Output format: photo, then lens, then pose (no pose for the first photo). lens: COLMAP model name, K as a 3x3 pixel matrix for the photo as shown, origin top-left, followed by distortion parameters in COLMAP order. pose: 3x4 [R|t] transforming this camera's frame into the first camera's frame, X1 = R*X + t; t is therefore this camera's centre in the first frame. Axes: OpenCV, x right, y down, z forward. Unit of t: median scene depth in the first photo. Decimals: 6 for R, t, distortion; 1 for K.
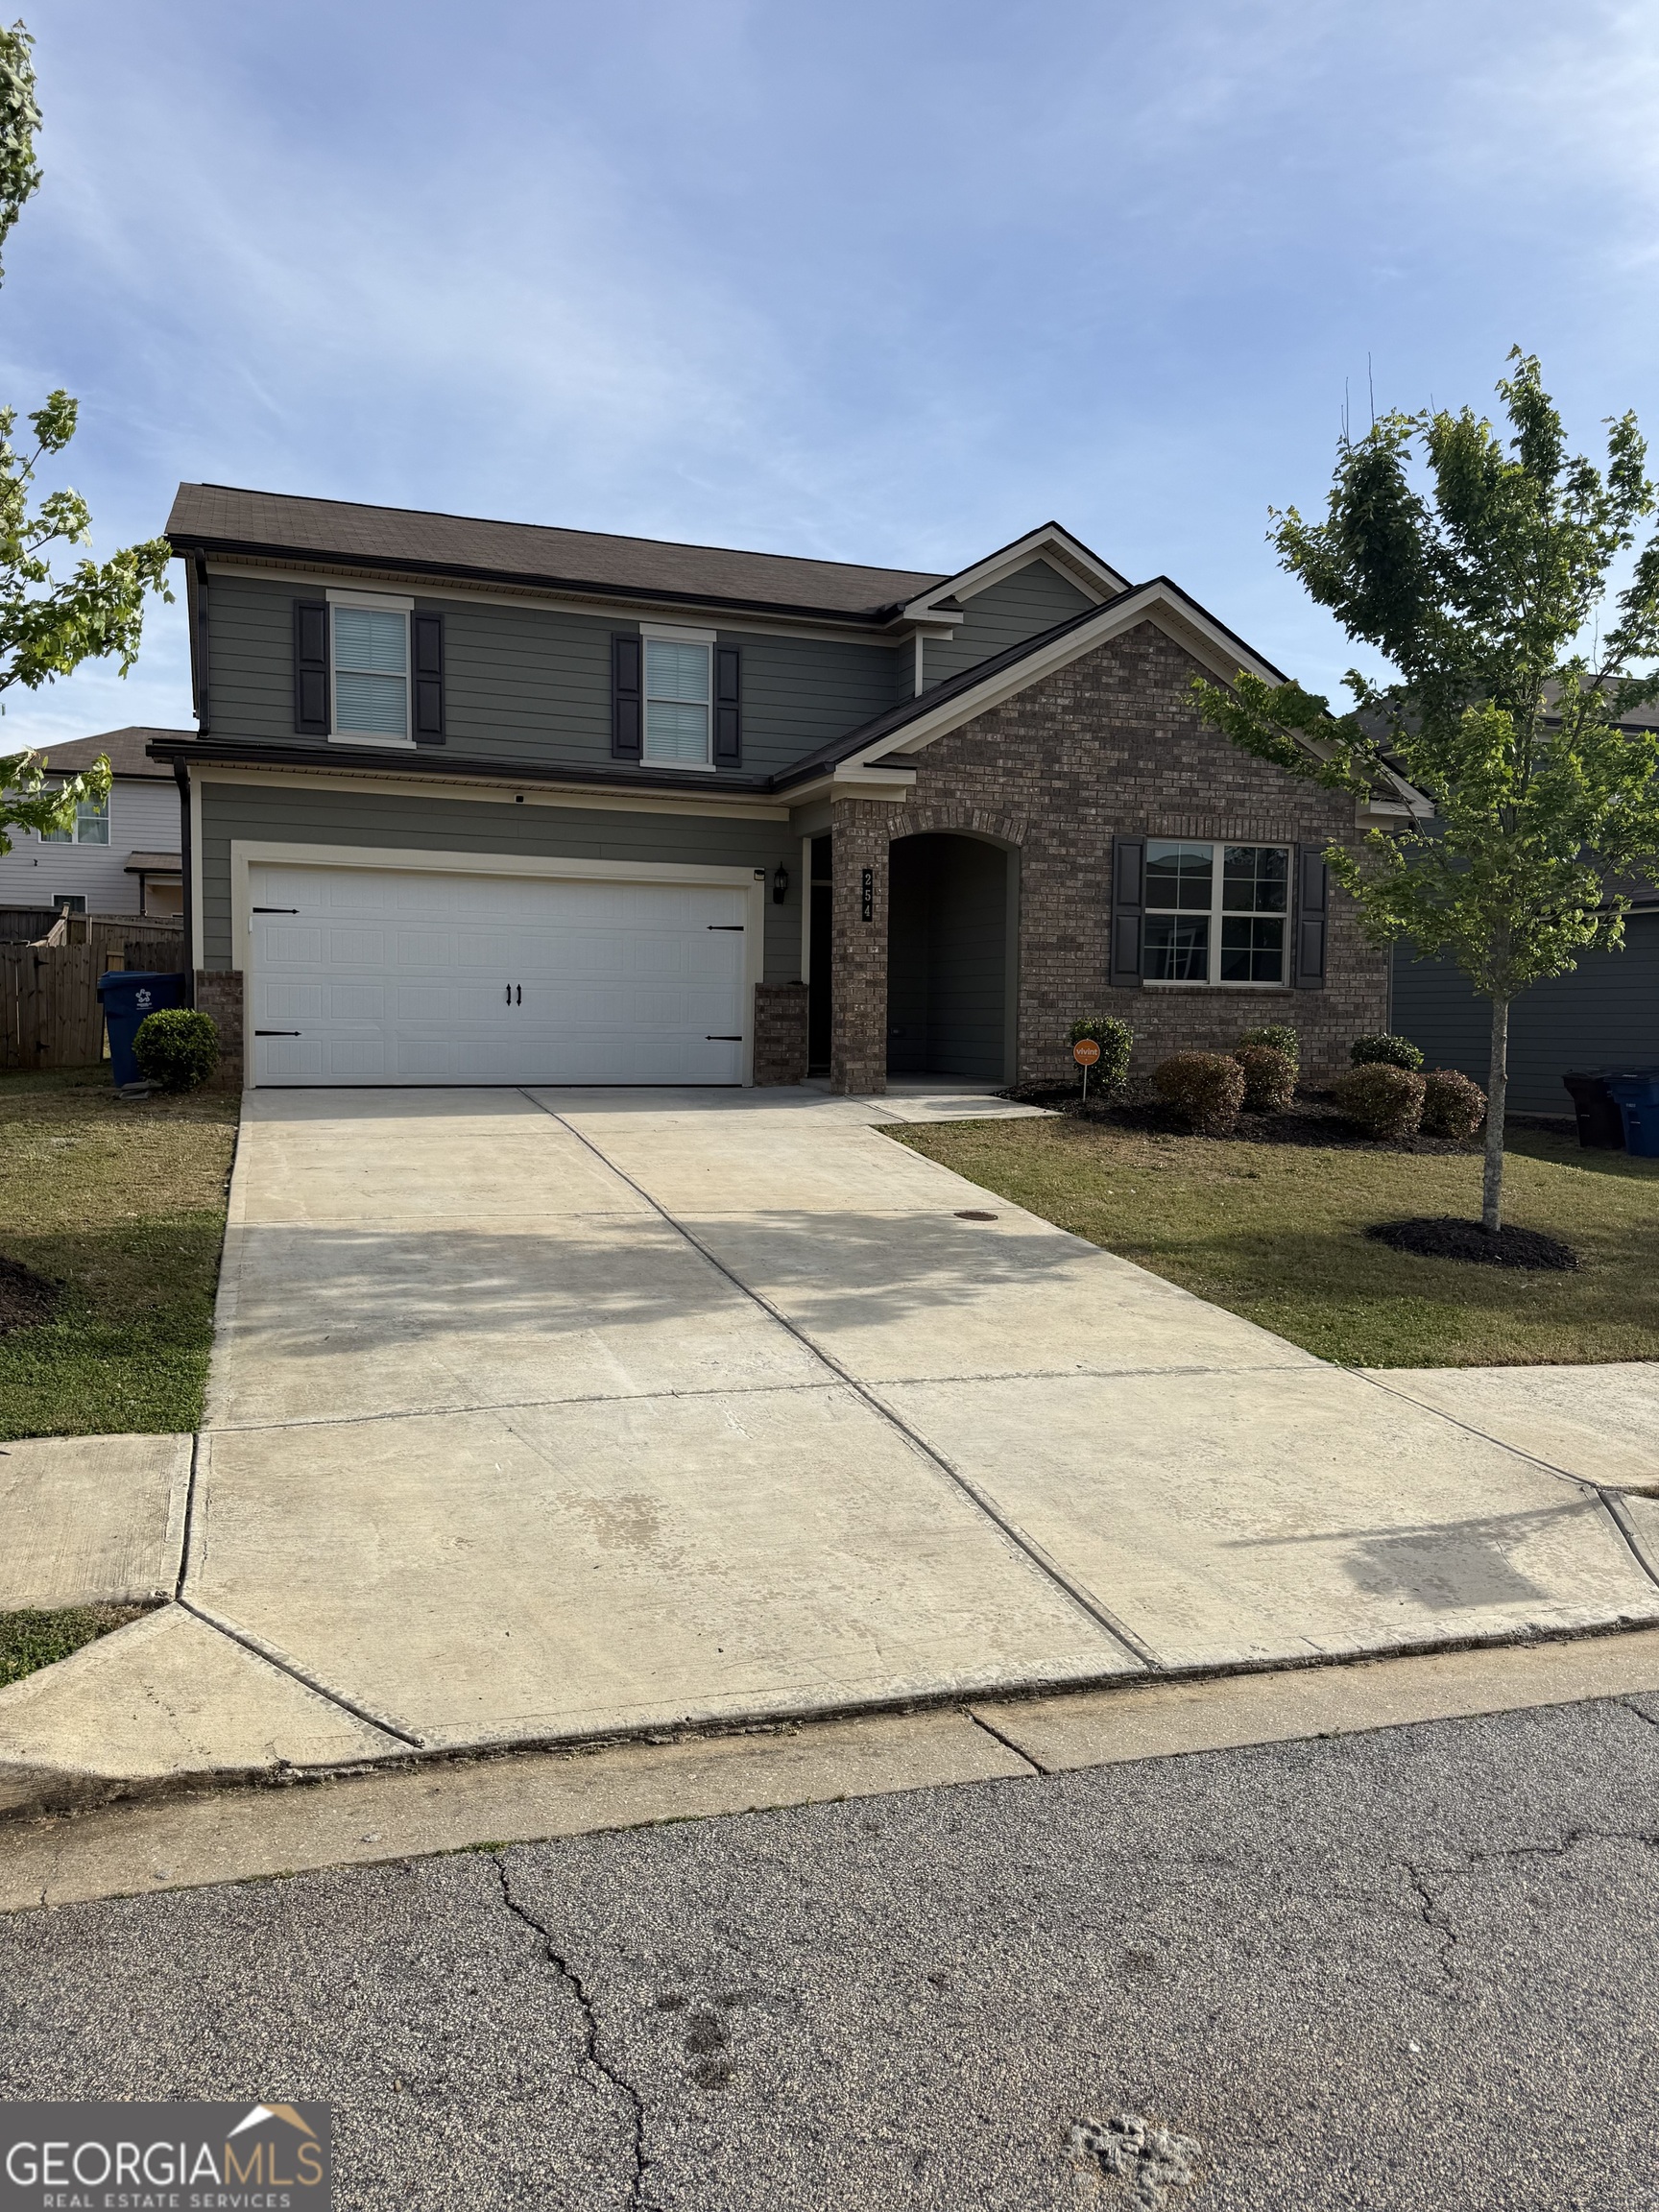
lens RADIAL K [[1556.3, 0, 825.3], [0, 1556.3, 1099.5], [0, 0, 1]] dist [0.136628, -0.213029]
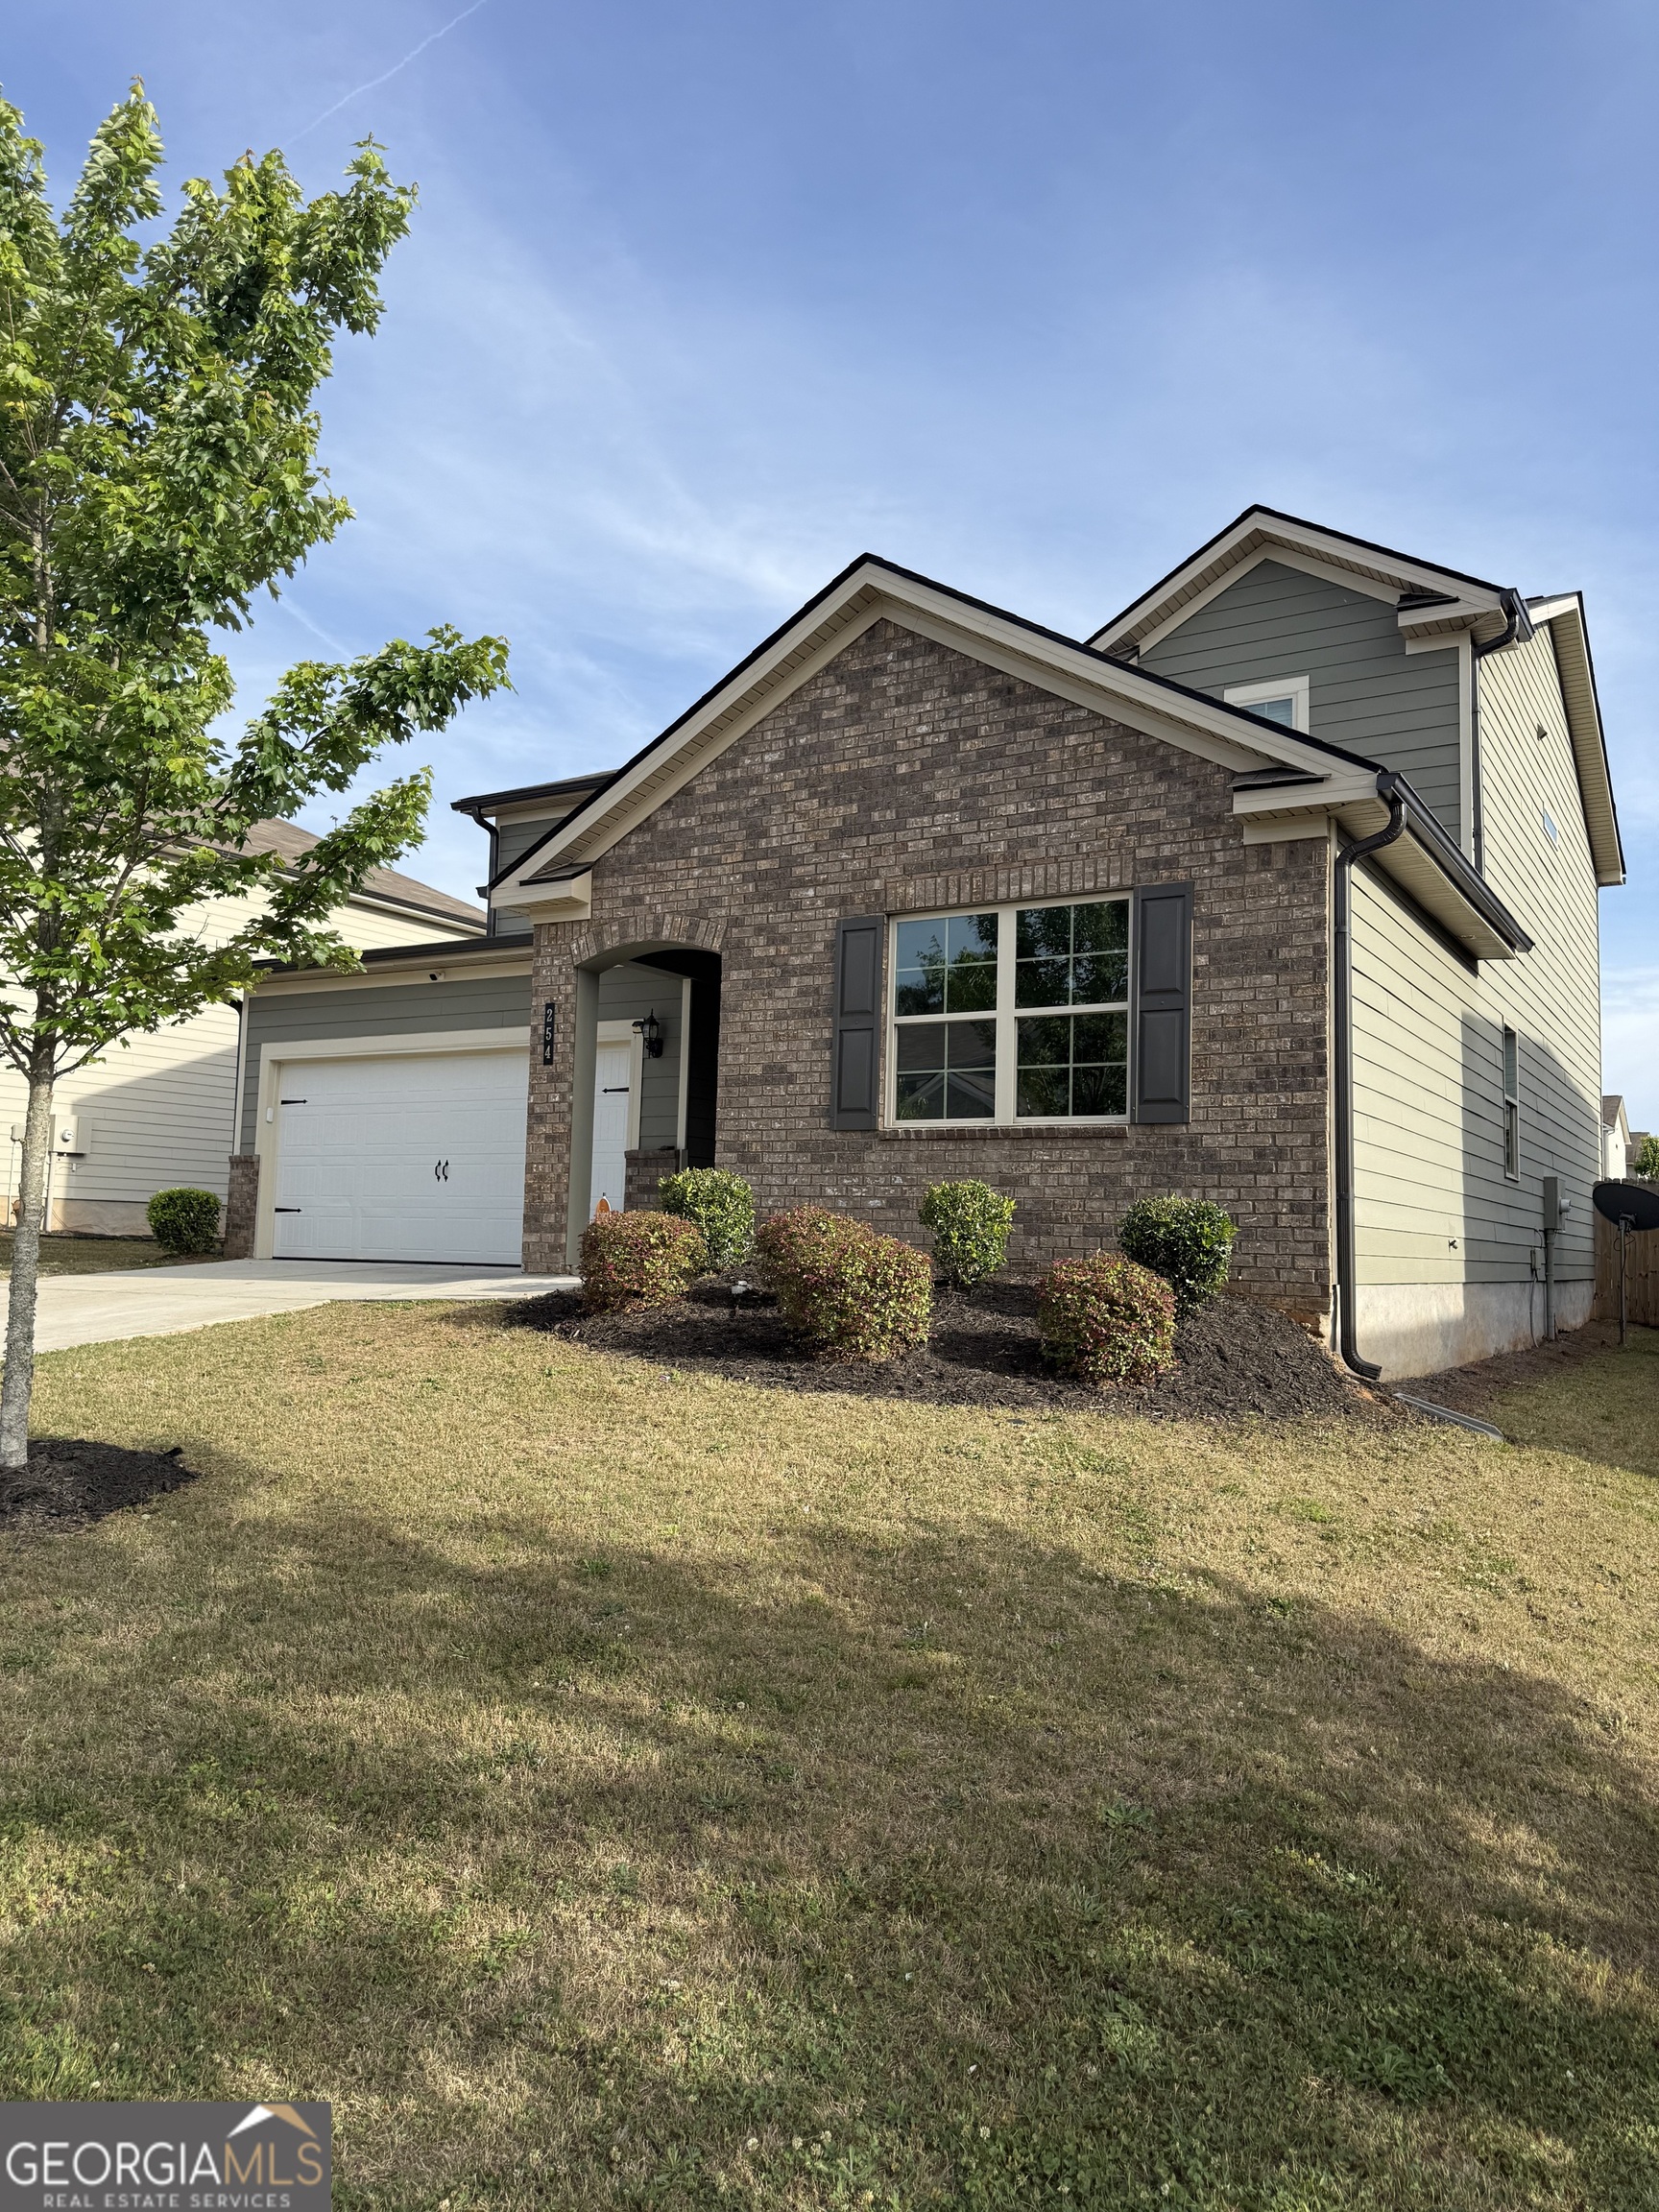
lens RADIAL K [[1556.3, 0, 825.3], [0, 1556.3, 1099.5], [0, 0, 1]] dist [0.136628, -0.213029]
pose [[0.618775, -0.067260, -0.782684, 0.730459], [-0.058856, 0.989558, -0.131568, 0.005107], [0.783361, 0.127477, 0.608355, 0.578500]]
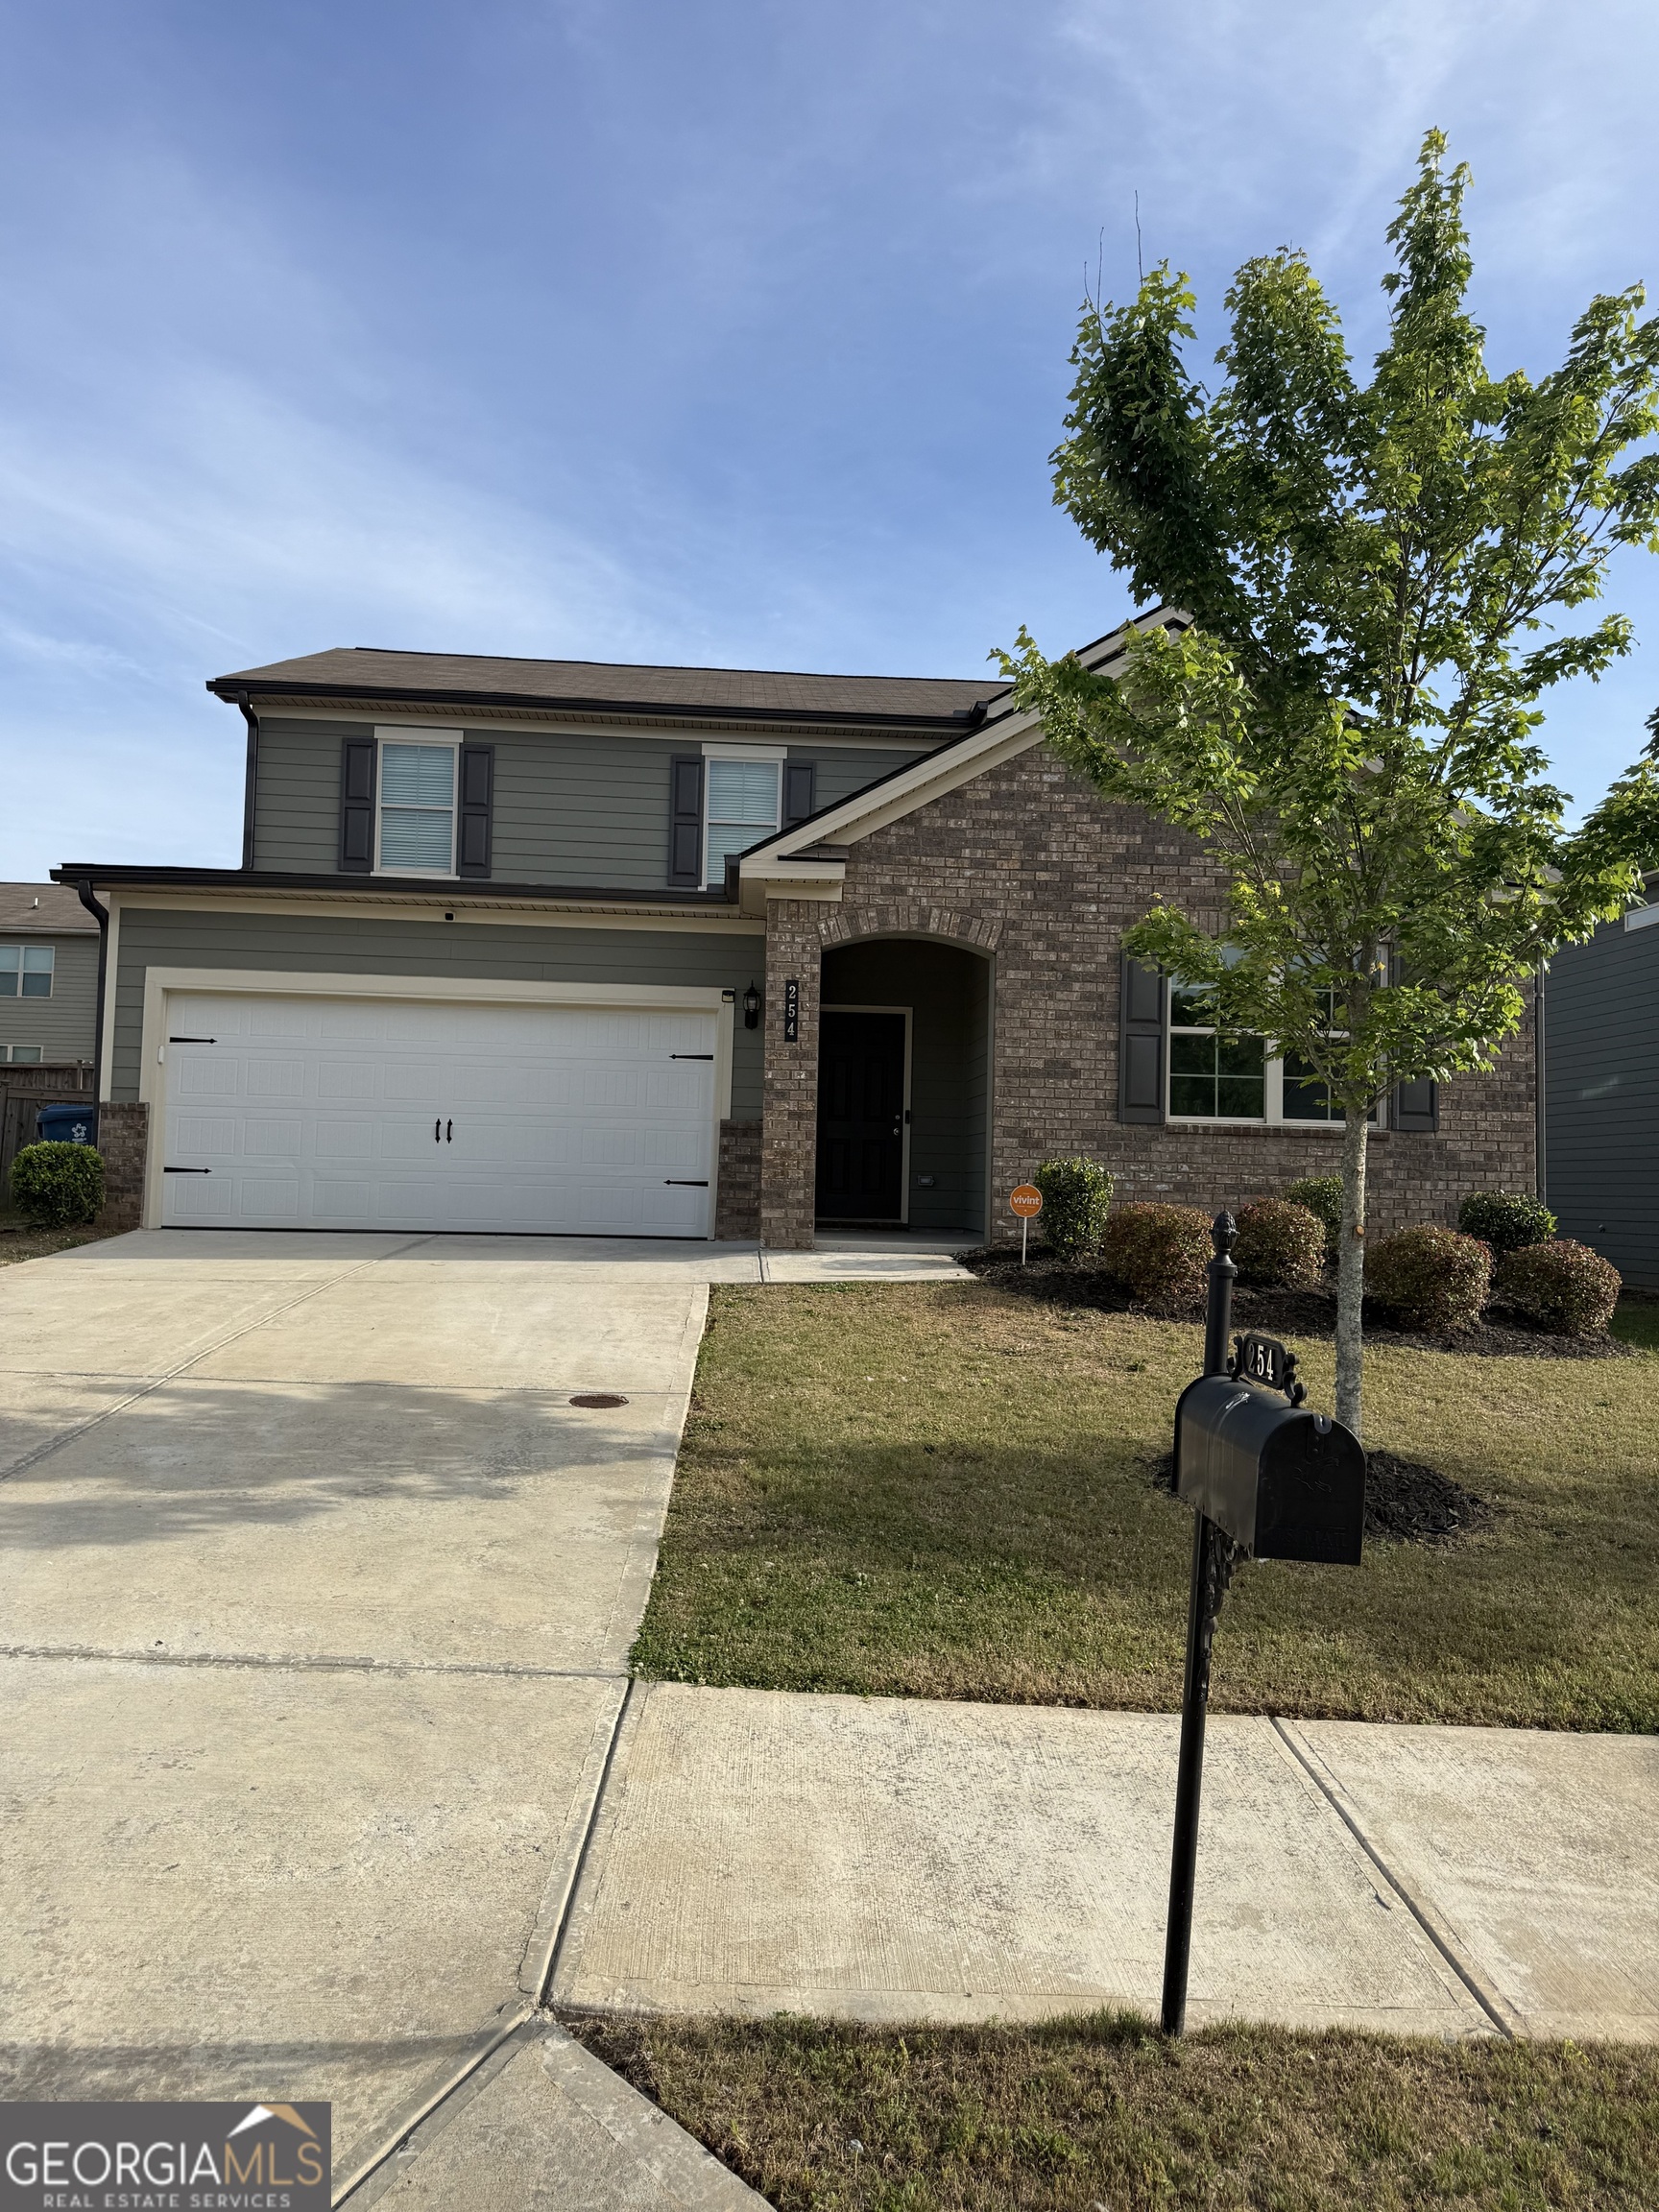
lens RADIAL K [[1556.3, 0, 825.3], [0, 1556.3, 1099.5], [0, 0, 1]] dist [0.136628, -0.213029]
pose [[0.957721, -0.002008, -0.287692, 0.270164], [-0.030871, 0.993485, -0.109701, 0.007464], [0.286038, 0.113944, 0.951419, 0.202042]]
